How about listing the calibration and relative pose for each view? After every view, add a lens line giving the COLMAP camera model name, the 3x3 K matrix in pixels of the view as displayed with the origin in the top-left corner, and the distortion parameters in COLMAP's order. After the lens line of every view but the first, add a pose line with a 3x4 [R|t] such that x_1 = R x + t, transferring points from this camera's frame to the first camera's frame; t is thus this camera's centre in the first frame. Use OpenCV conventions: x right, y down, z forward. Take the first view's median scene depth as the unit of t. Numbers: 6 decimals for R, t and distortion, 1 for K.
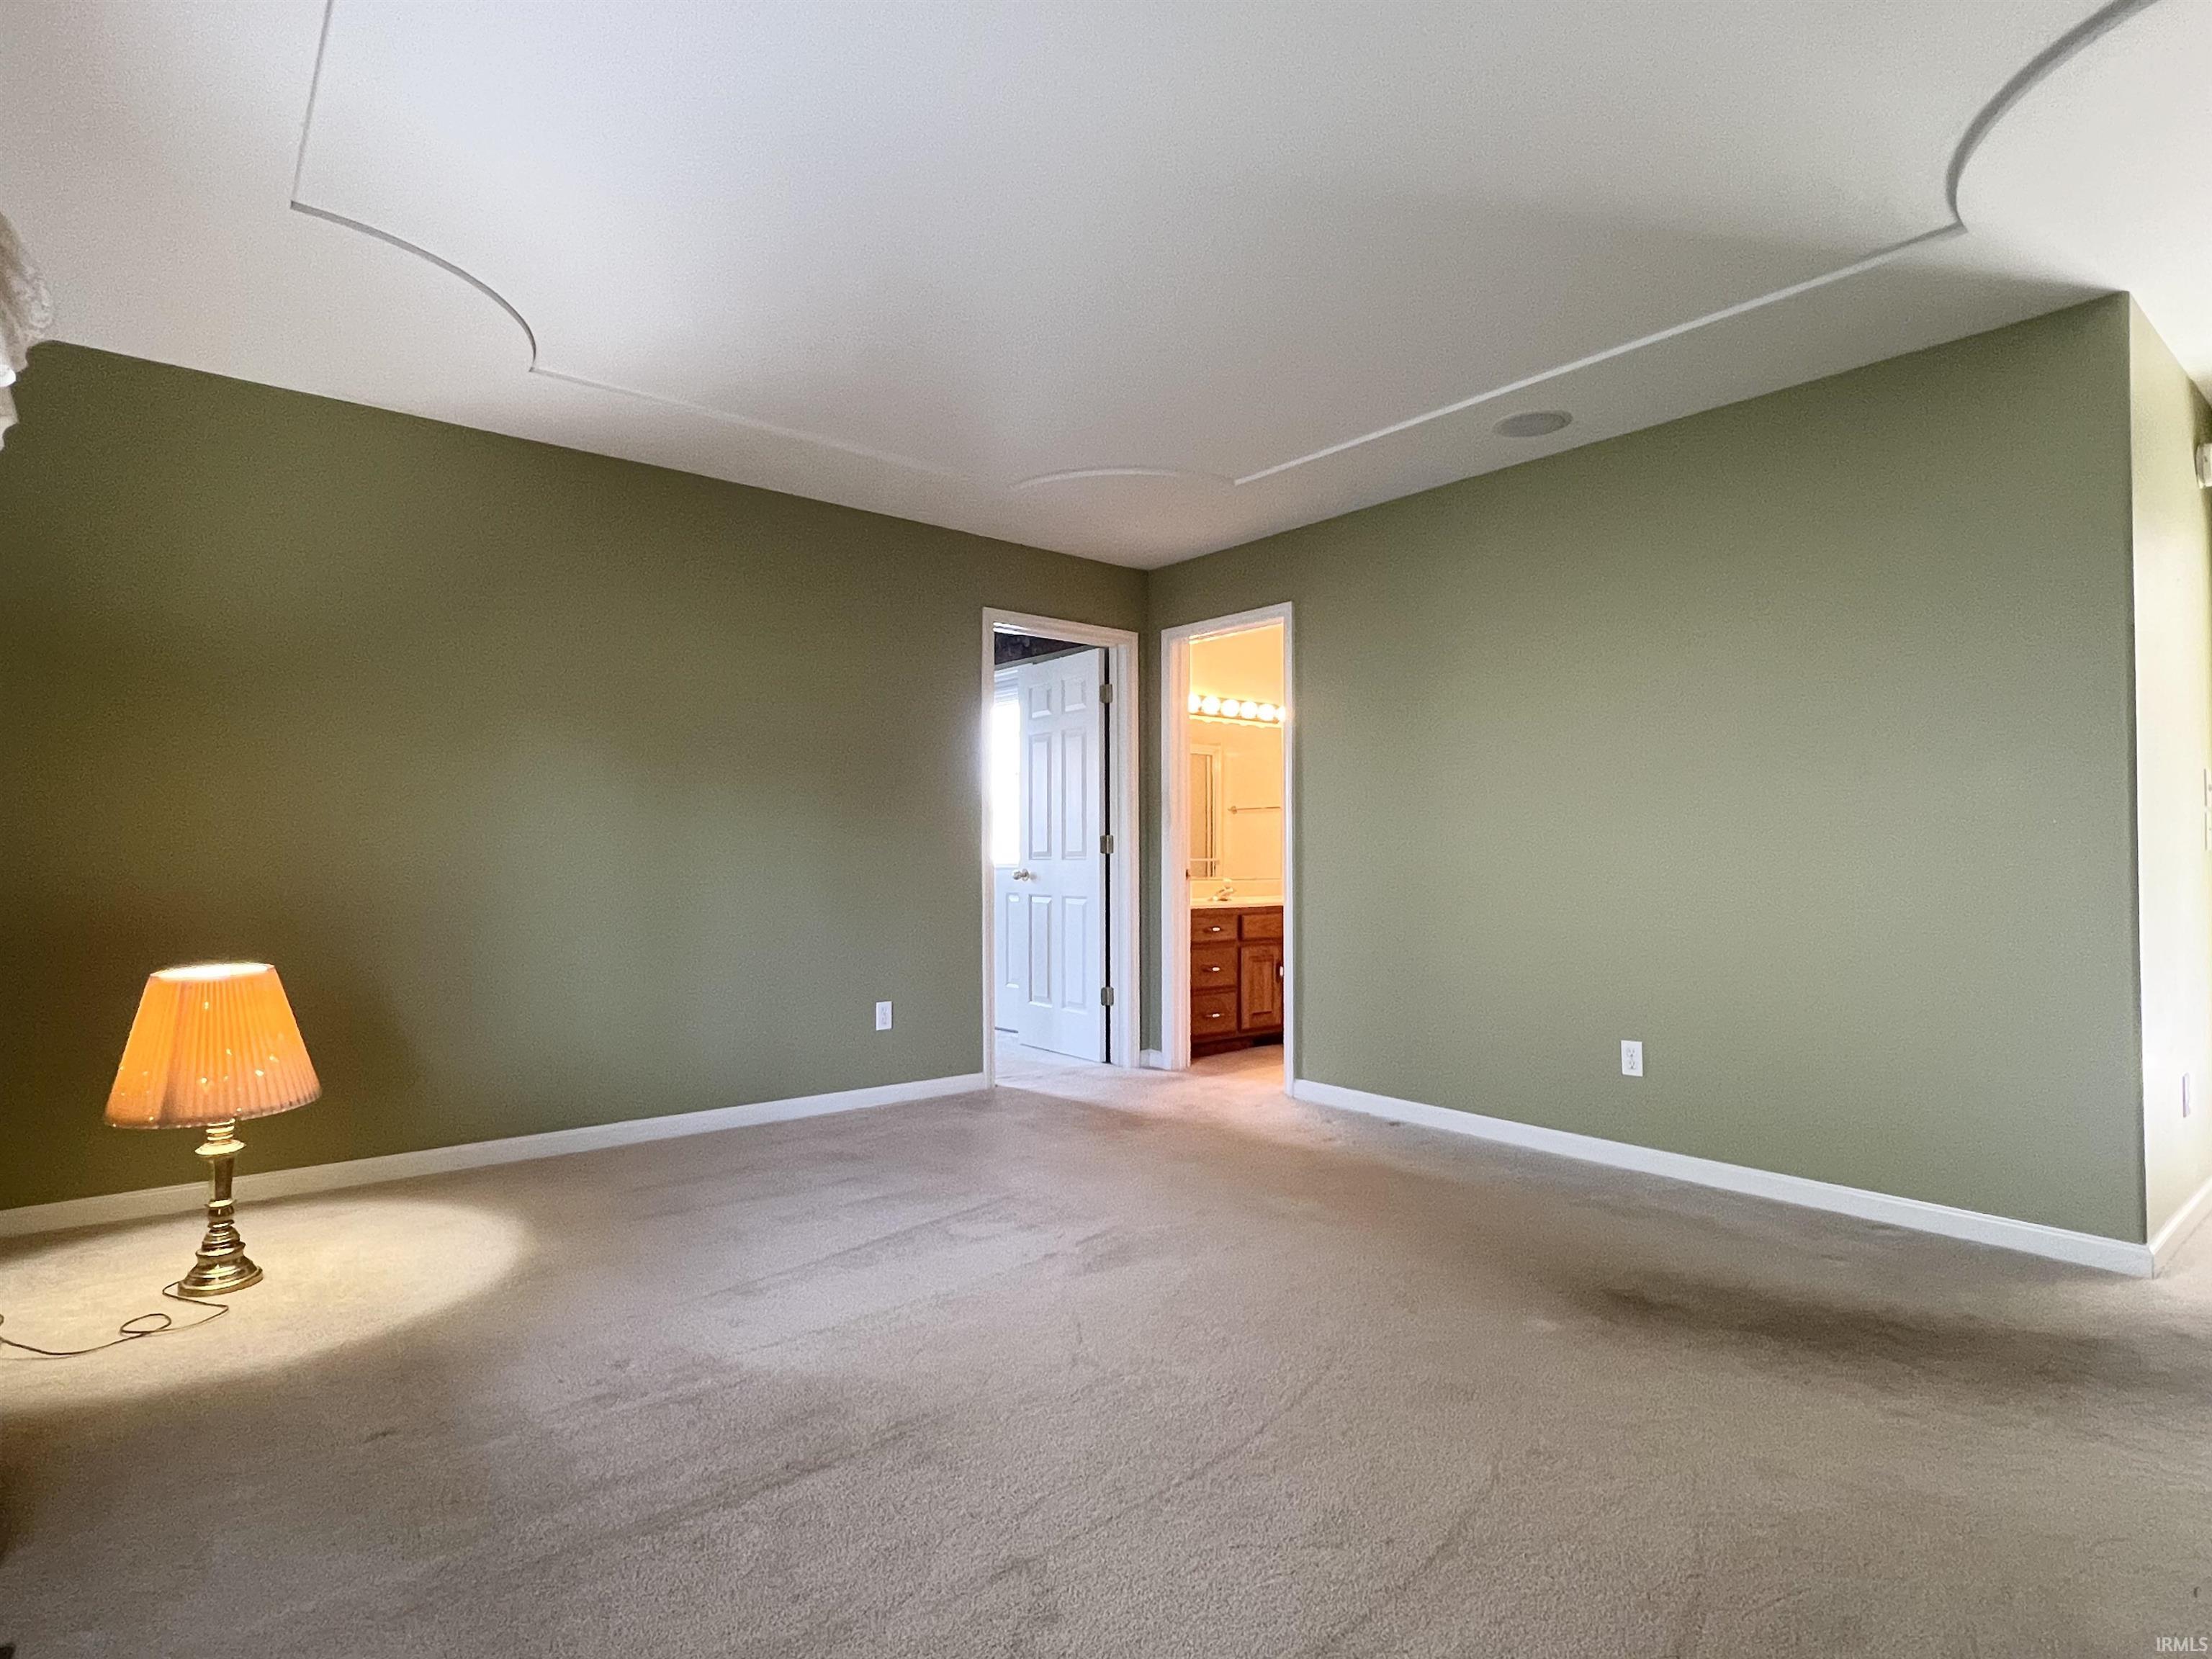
lens RADIAL K [[1149.9, 0, 1109.6], [0, 1149.9, 837.2], [0, 0, 1]] dist [0.000169, -0.000679]
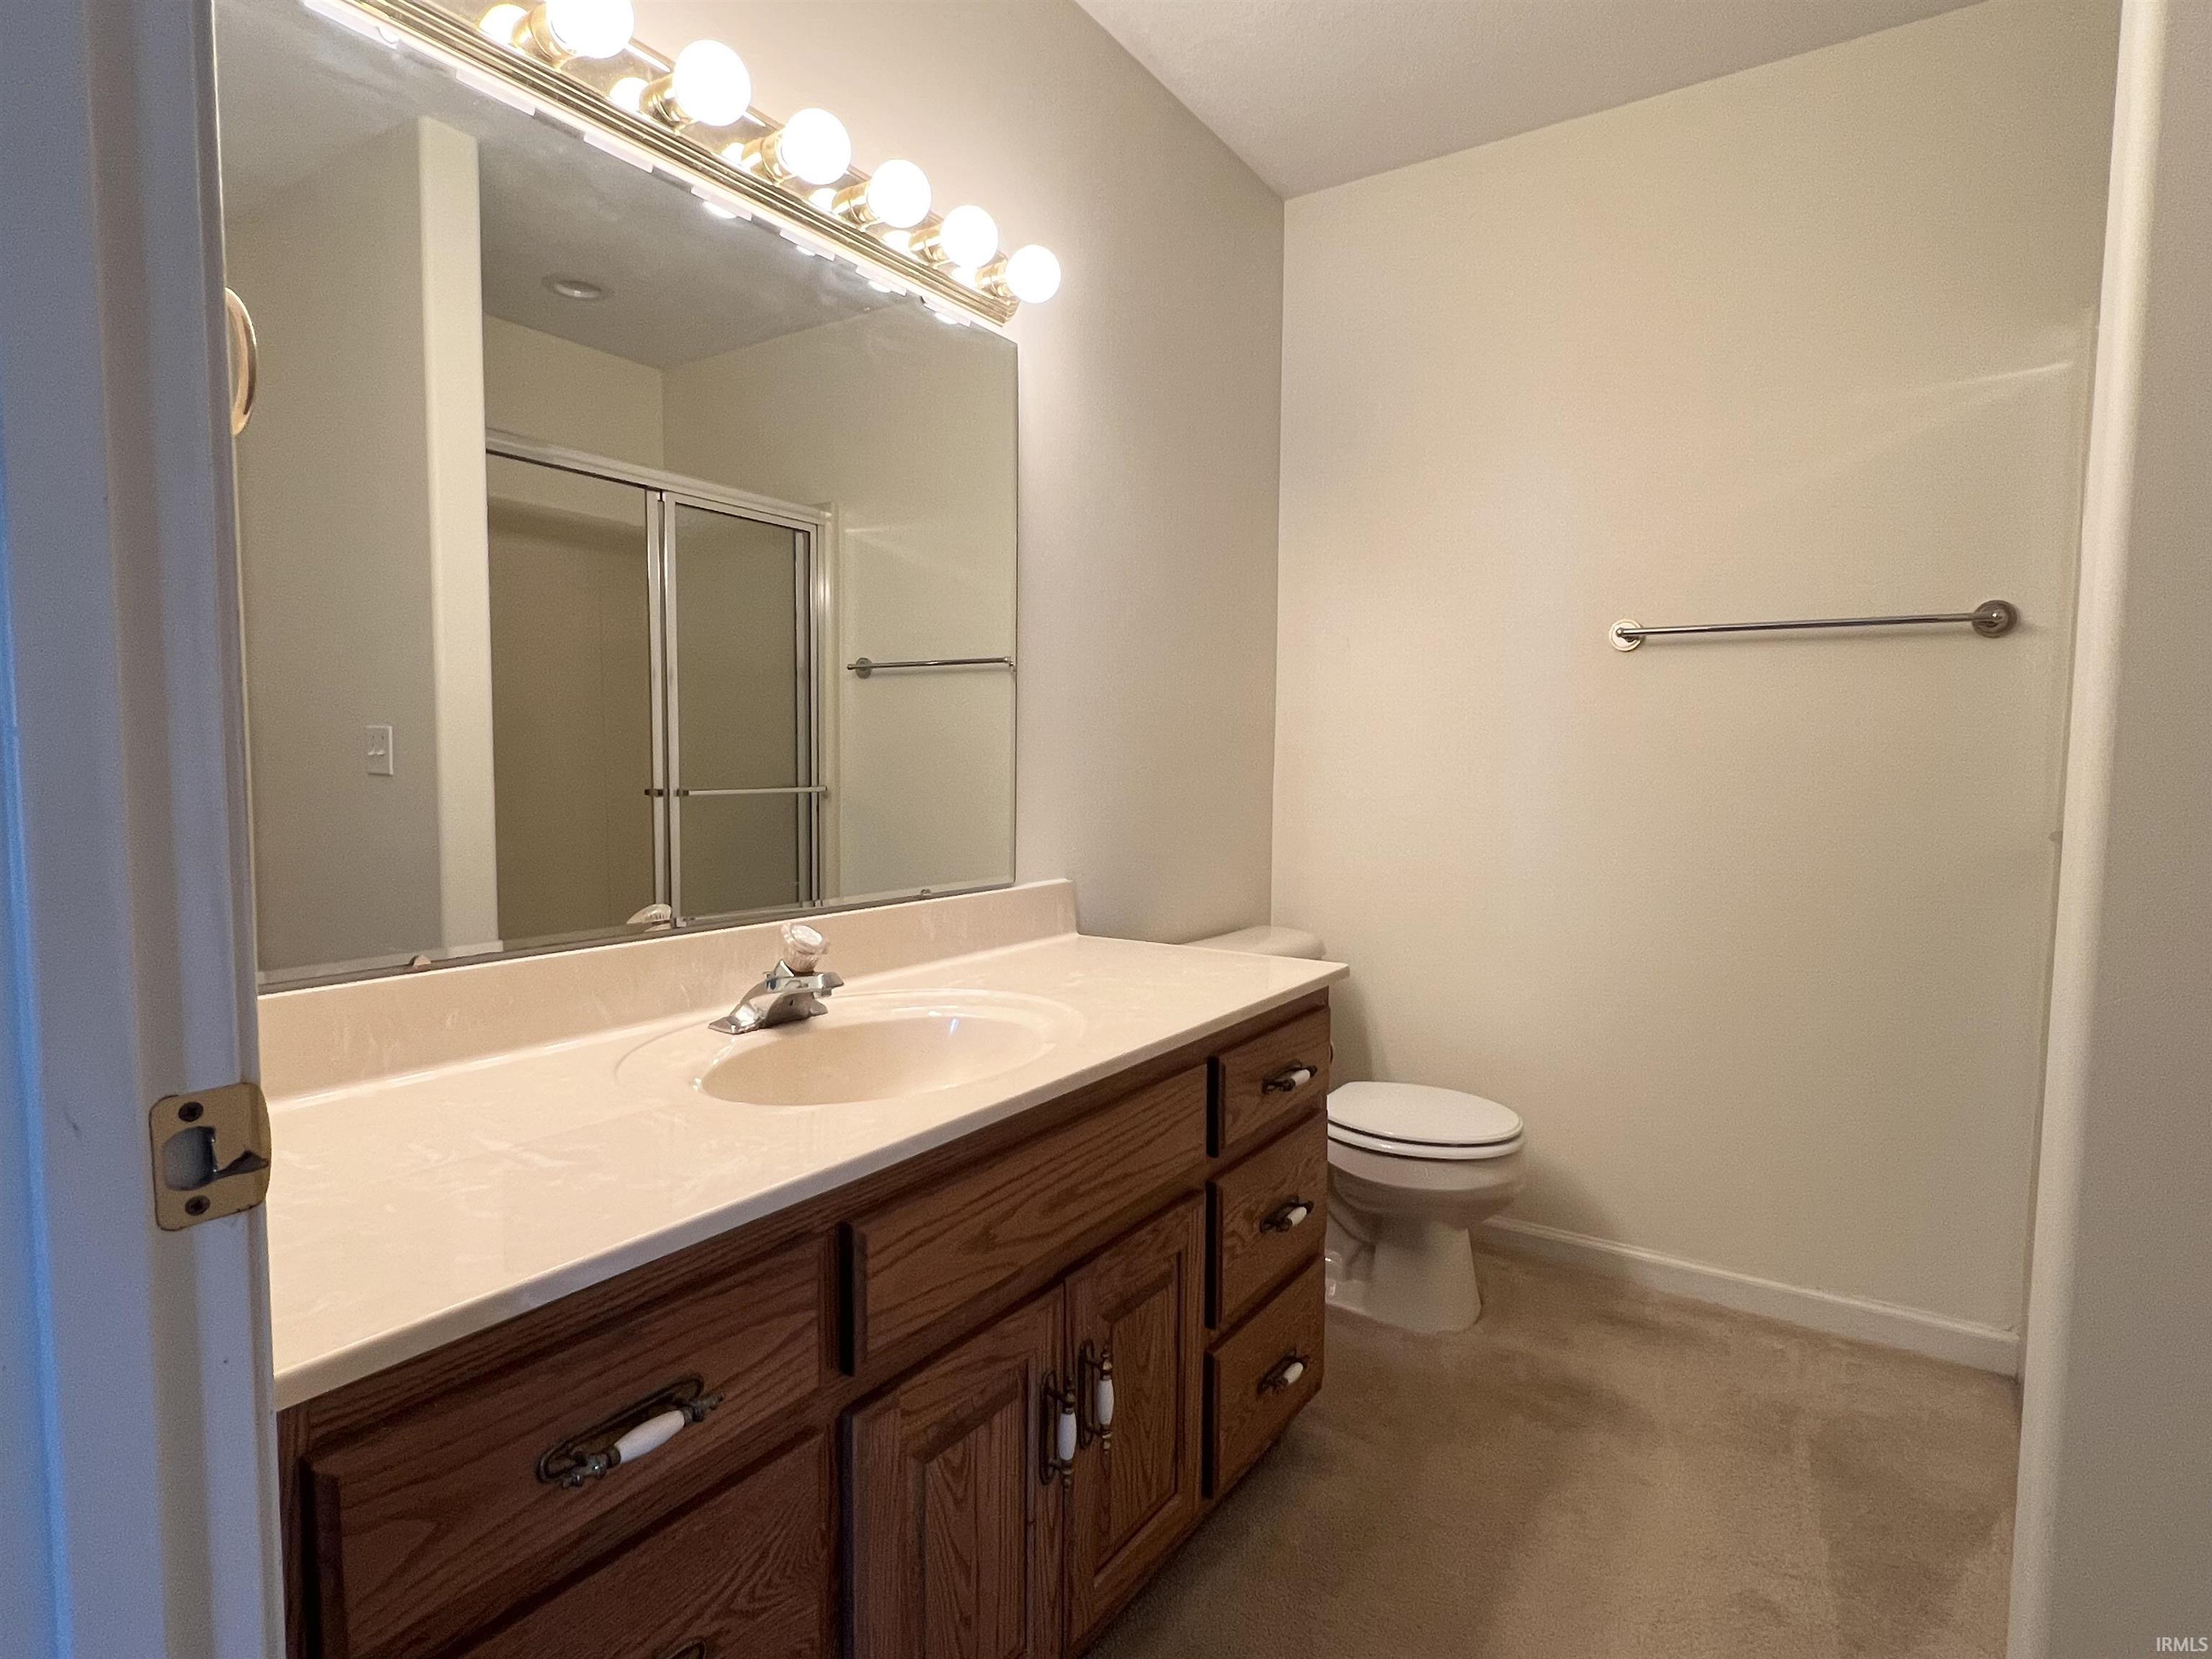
lens RADIAL K [[1149.9, 0, 1109.6], [0, 1149.9, 837.2], [0, 0, 1]] dist [0.000169, -0.000679]
pose [[0.956062, -0.010153, 0.292990, 0.101484], [-0.015704, 0.996191, 0.085768, -0.002333], [-0.292745, -0.086600, 0.952261, 0.833407]]
